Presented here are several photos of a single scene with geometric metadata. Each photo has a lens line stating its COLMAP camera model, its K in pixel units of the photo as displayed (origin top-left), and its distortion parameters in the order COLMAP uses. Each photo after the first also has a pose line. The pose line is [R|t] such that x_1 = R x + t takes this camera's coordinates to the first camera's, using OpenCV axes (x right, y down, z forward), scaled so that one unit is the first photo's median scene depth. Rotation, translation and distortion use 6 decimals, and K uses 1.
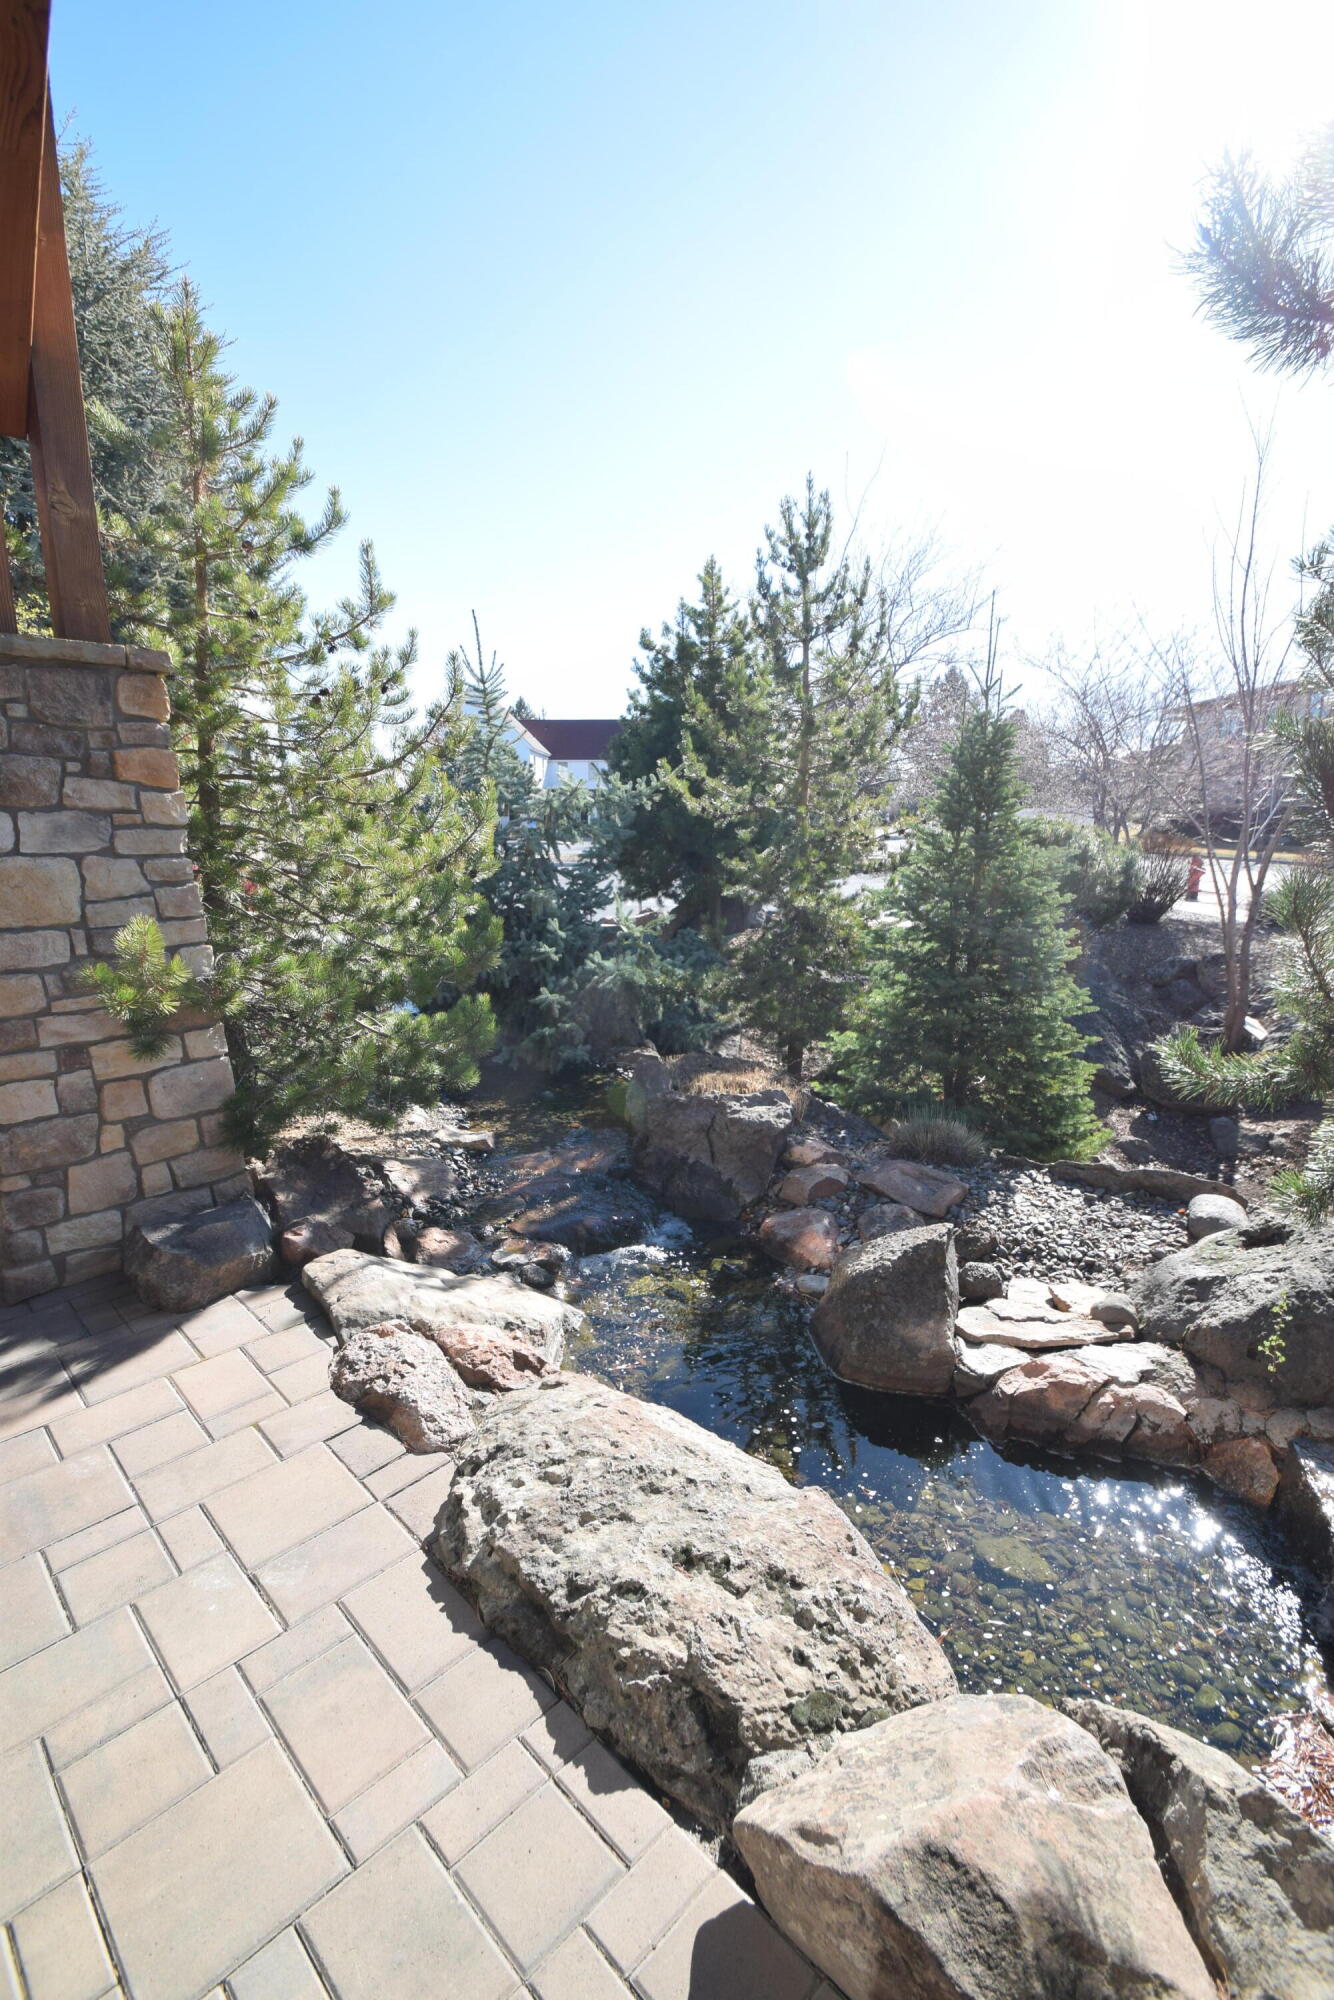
lens RADIAL K [[879.4, 0, 684.4], [0, 879.4, 1003.1], [0, 0, 1]] dist [0.017152, -0.018463]
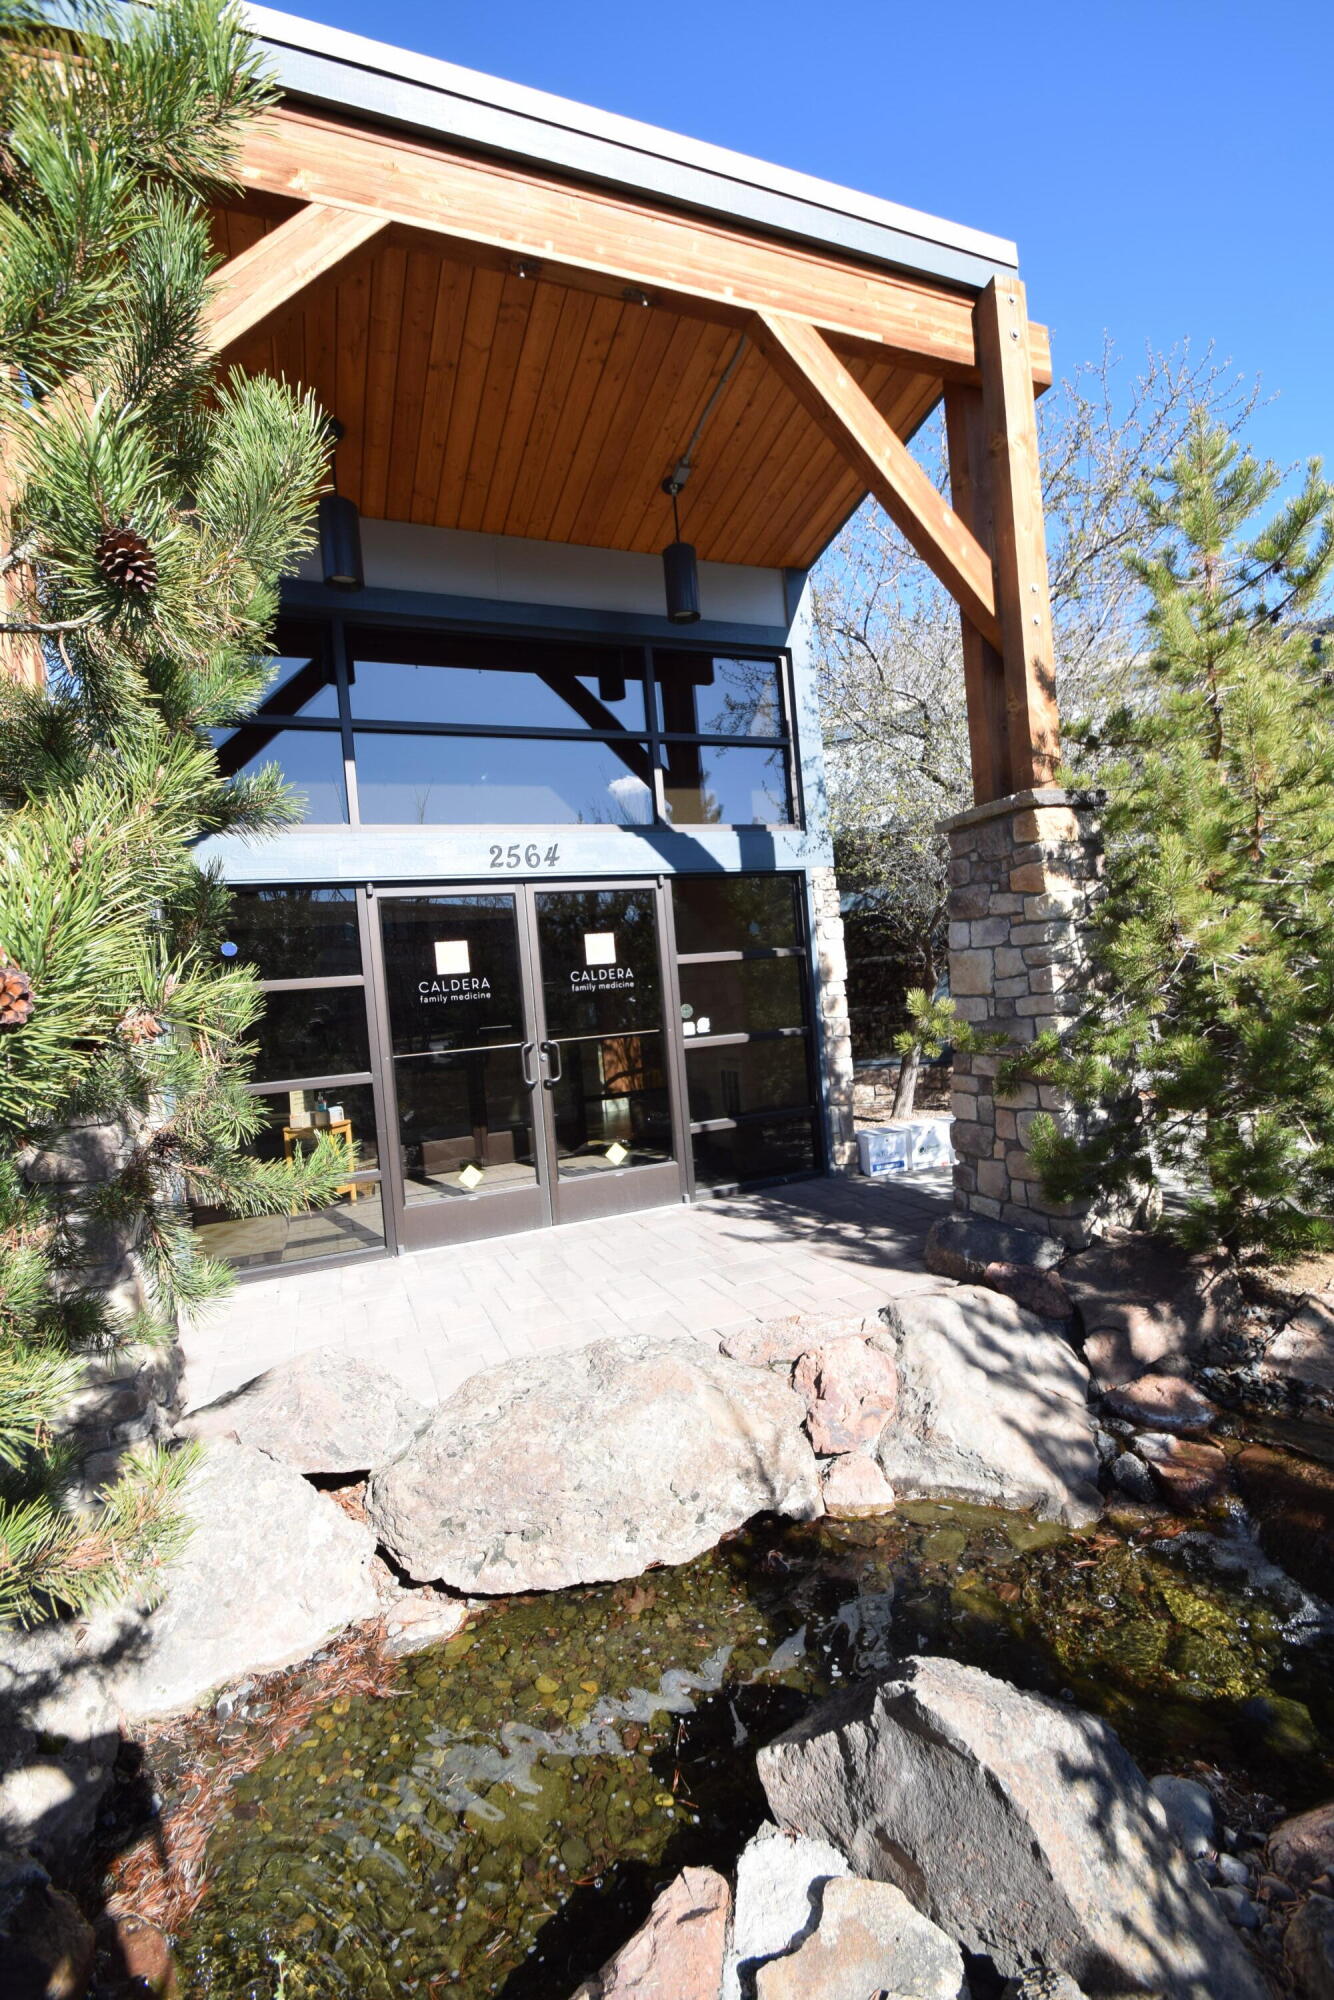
lens RADIAL K [[882.2, 0, 685.3], [0, 882.2, 1003.6], [0, 0, 1]] dist [0.017343, -0.018092]
pose [[-0.394139, 0.043655, -0.918014, 0.812725], [-0.110117, 0.989432, 0.094328, -0.151055], [0.912430, 0.138267, -0.385167, 1.067016]]
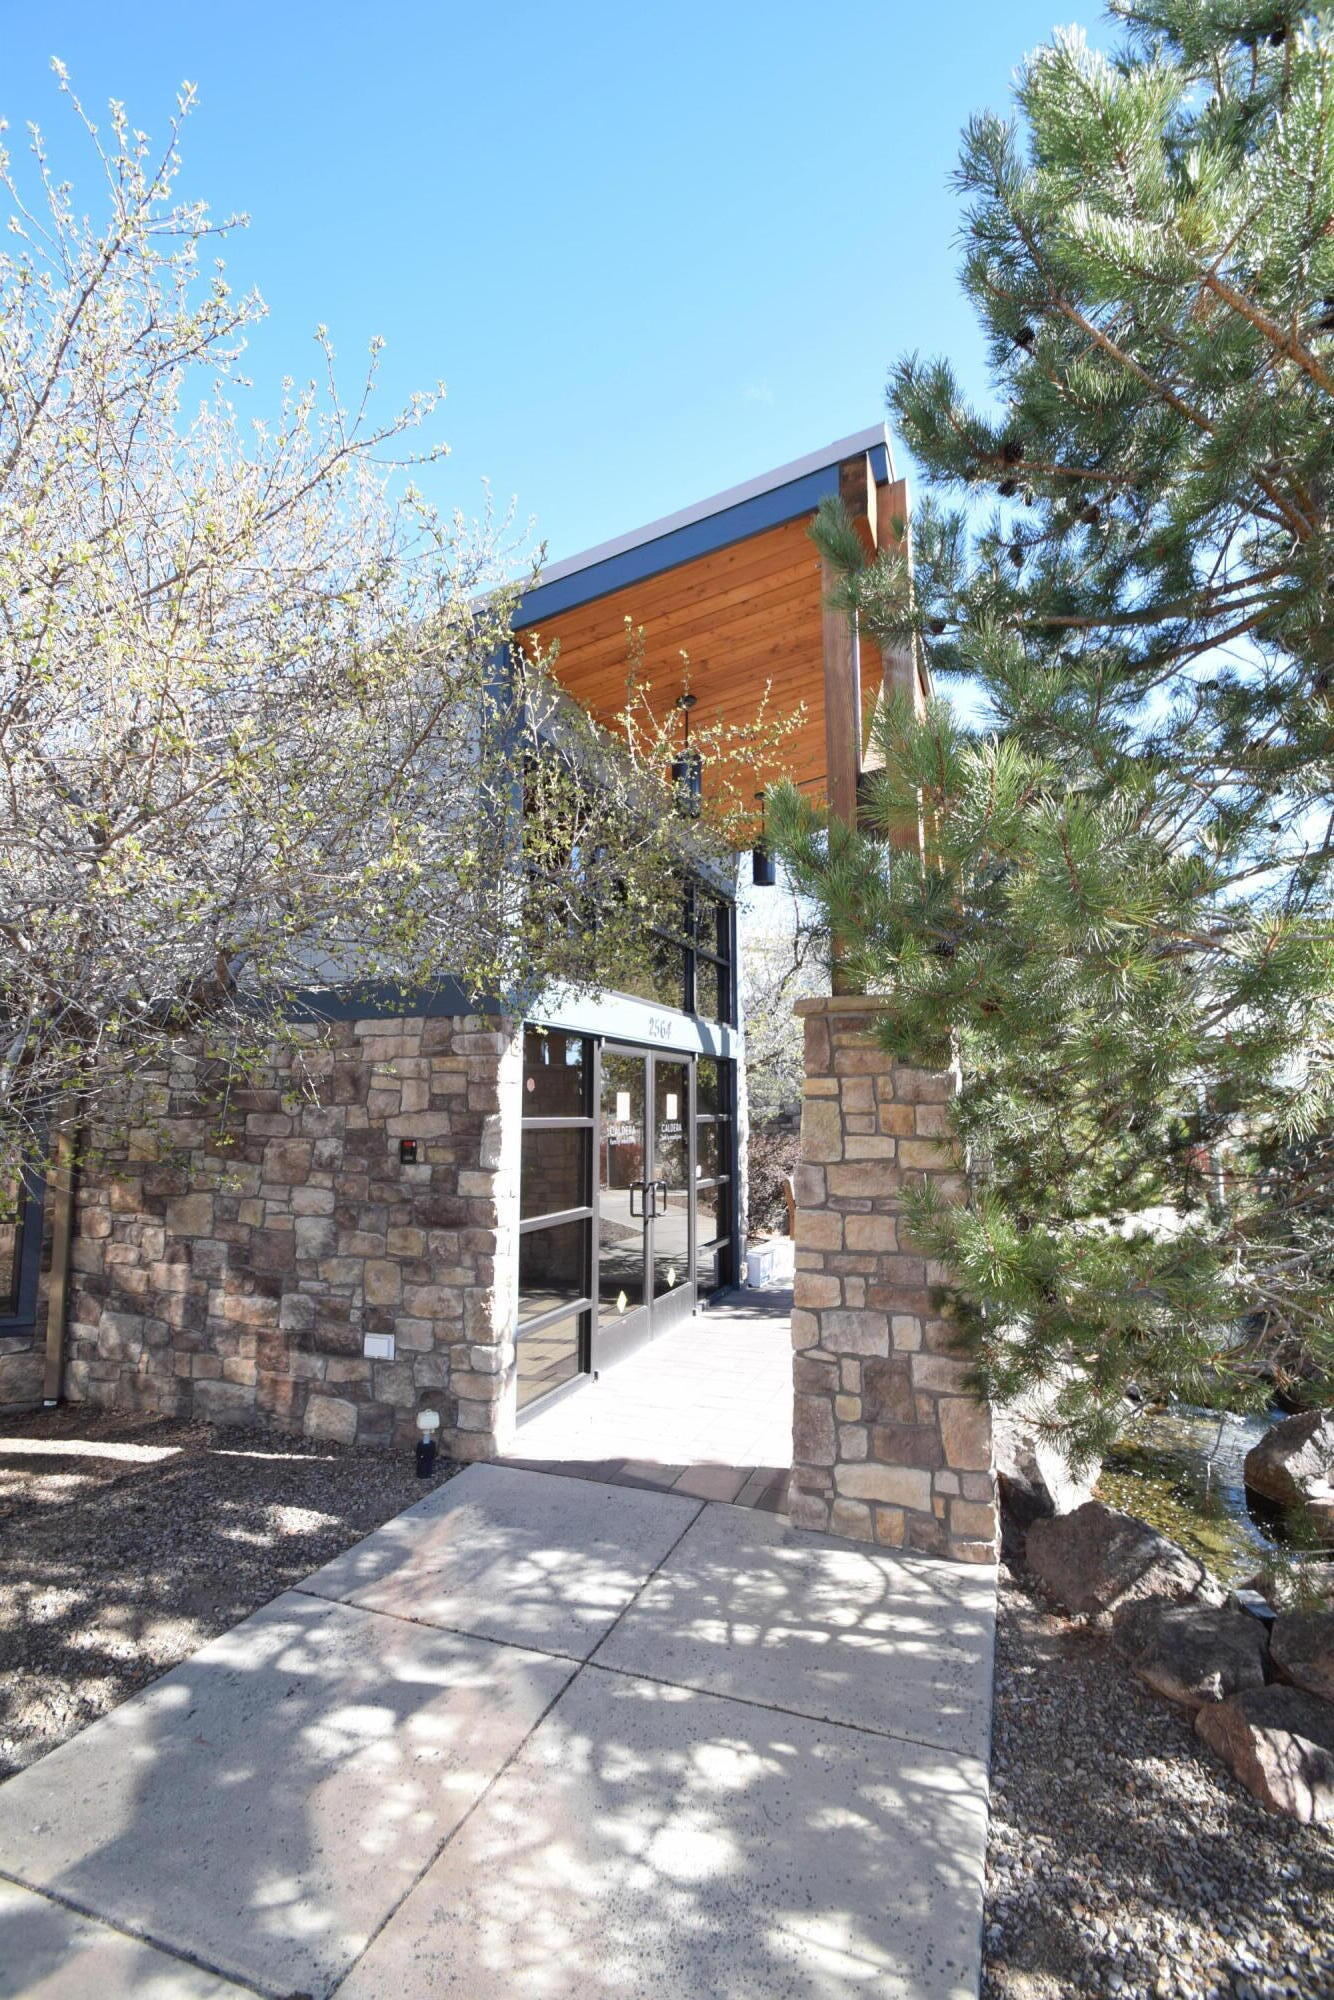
lens RADIAL K [[879.4, 0, 684.4], [0, 879.4, 1003.1], [0, 0, 1]] dist [0.017152, -0.018463]
pose [[0.401301, -0.110075, -0.909308, 1.312291], [-0.188293, 0.961635, -0.199508, 0.116324], [0.896383, 0.251279, 0.365179, -0.669946]]
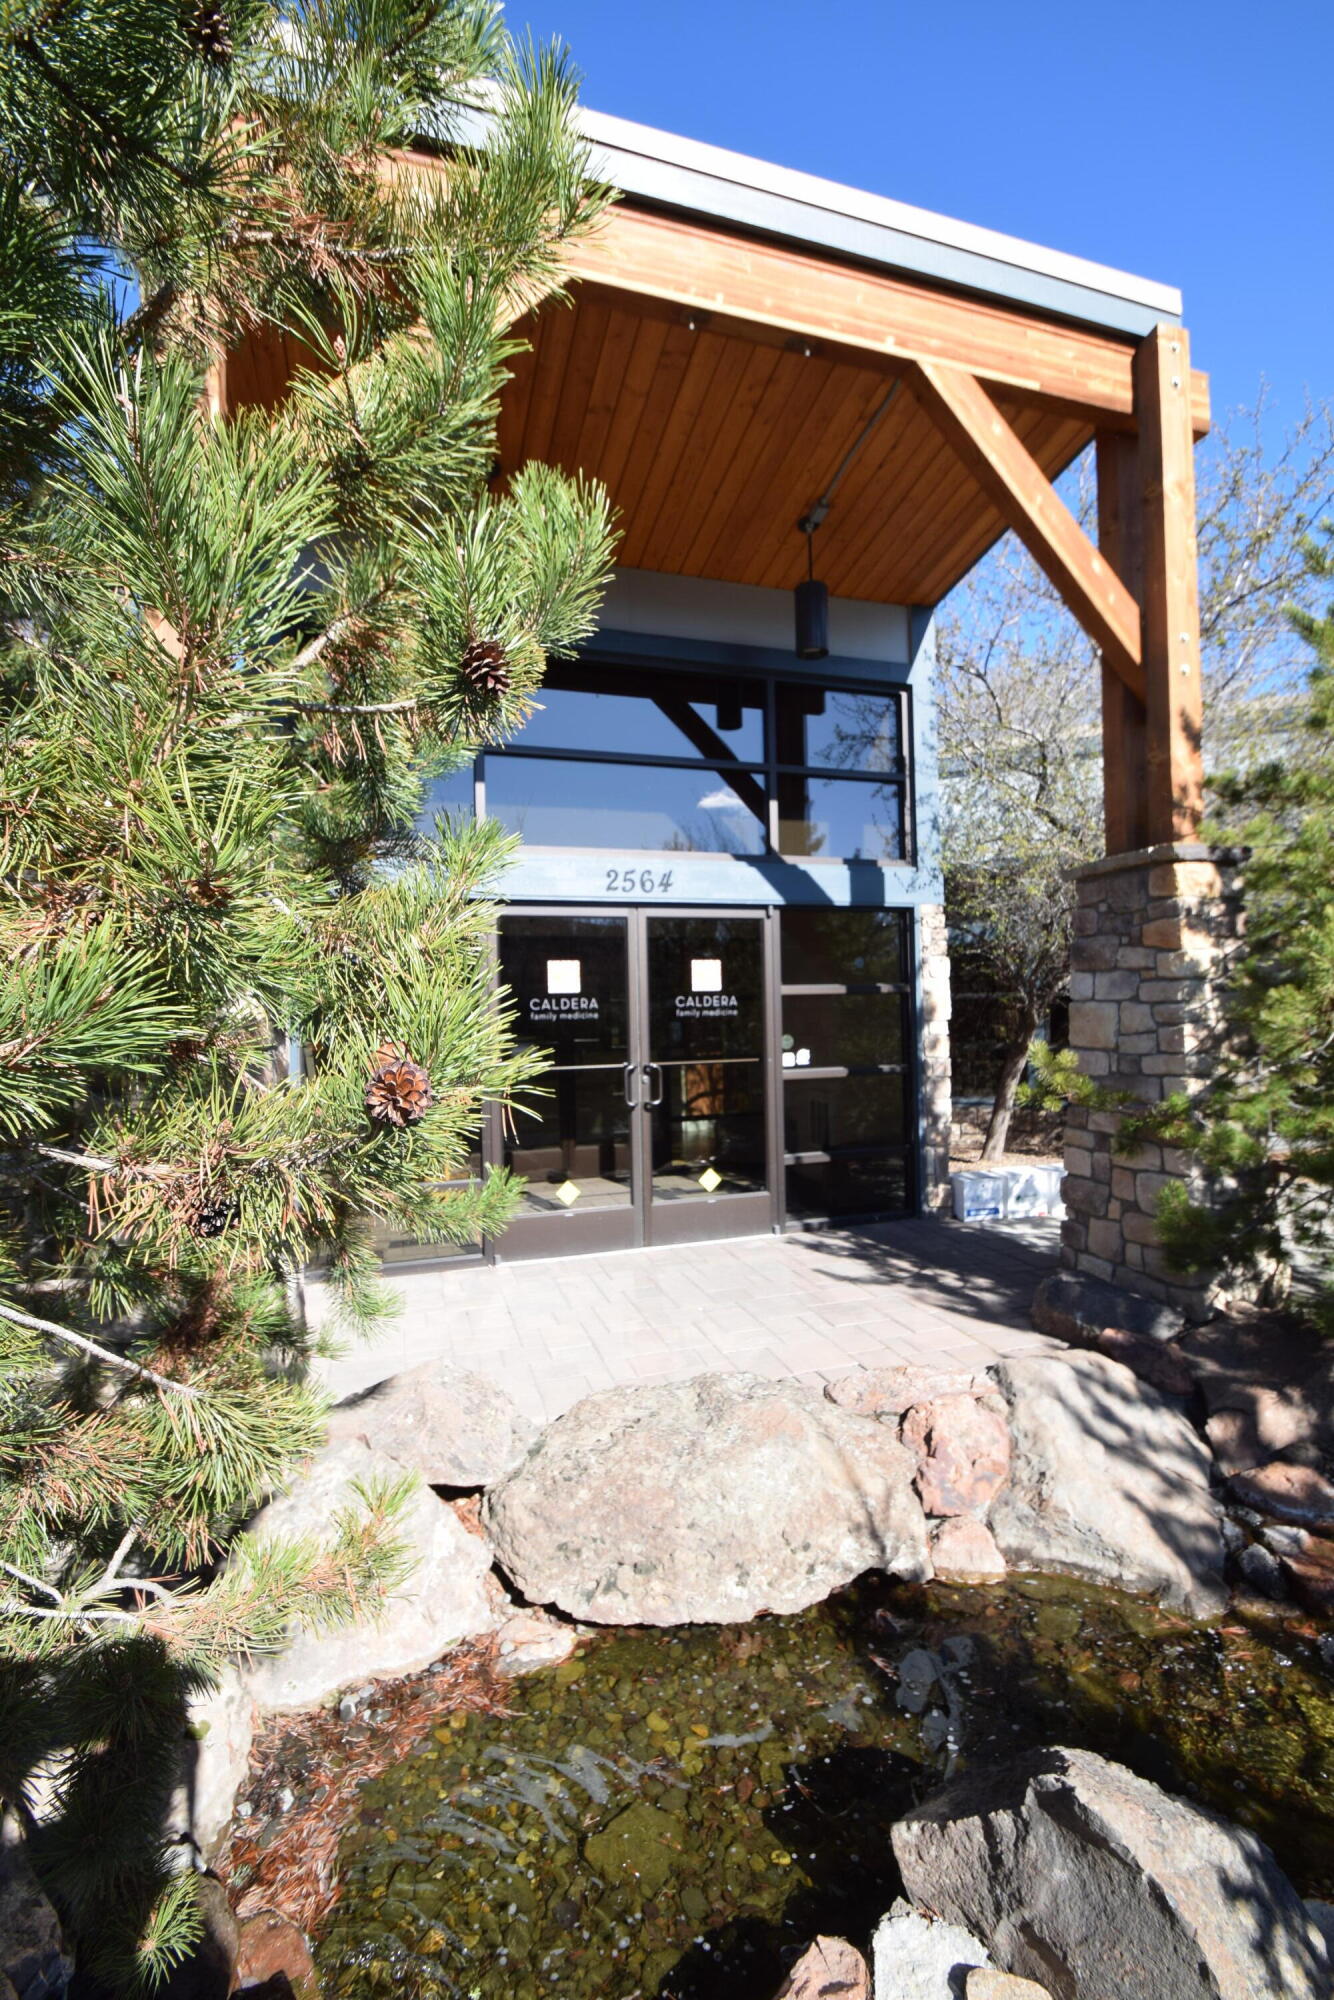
lens RADIAL K [[879.4, 0, 684.4], [0, 879.4, 1003.1], [0, 0, 1]] dist [0.017152, -0.018463]
pose [[-0.466297, 0.001684, -0.884627, 0.847960], [-0.162358, 0.982849, 0.087452, -0.167918], [0.869602, 0.184405, -0.458026, 1.001078]]
